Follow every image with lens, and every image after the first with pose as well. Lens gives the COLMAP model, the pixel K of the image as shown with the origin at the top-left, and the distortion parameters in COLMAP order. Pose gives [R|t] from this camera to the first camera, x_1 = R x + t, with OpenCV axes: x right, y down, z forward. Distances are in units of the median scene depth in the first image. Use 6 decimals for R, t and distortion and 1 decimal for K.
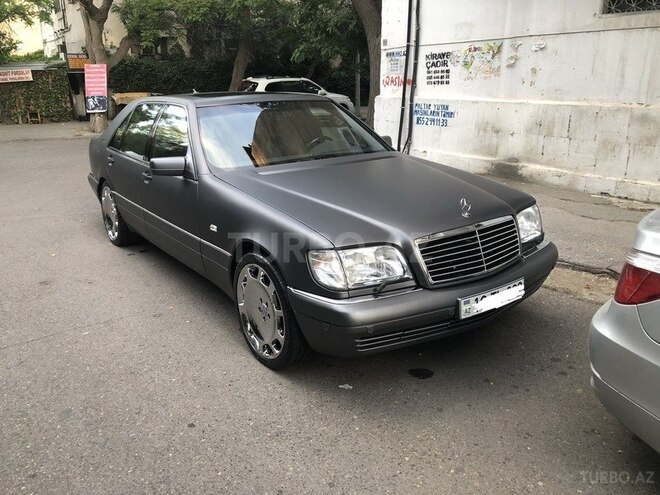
lens RADIAL K [[539.8, 0, 327.8], [0, 539.8, 246.9], [0, 0, 1]] dist [0.015953, -0.012328]
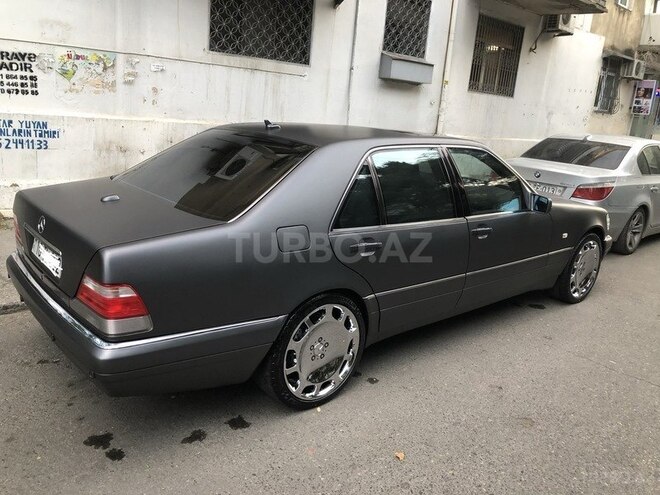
lens RADIAL K [[539.8, 0, 324.8], [0, 539.8, 244.1], [0, 0, 1]] dist [0.015953, -0.012328]
pose [[-0.085041, -0.239003, 0.967288, -0.657955], [0.225099, 0.941097, 0.252321, -0.219349], [-0.970618, 0.239193, -0.026233, 0.725216]]
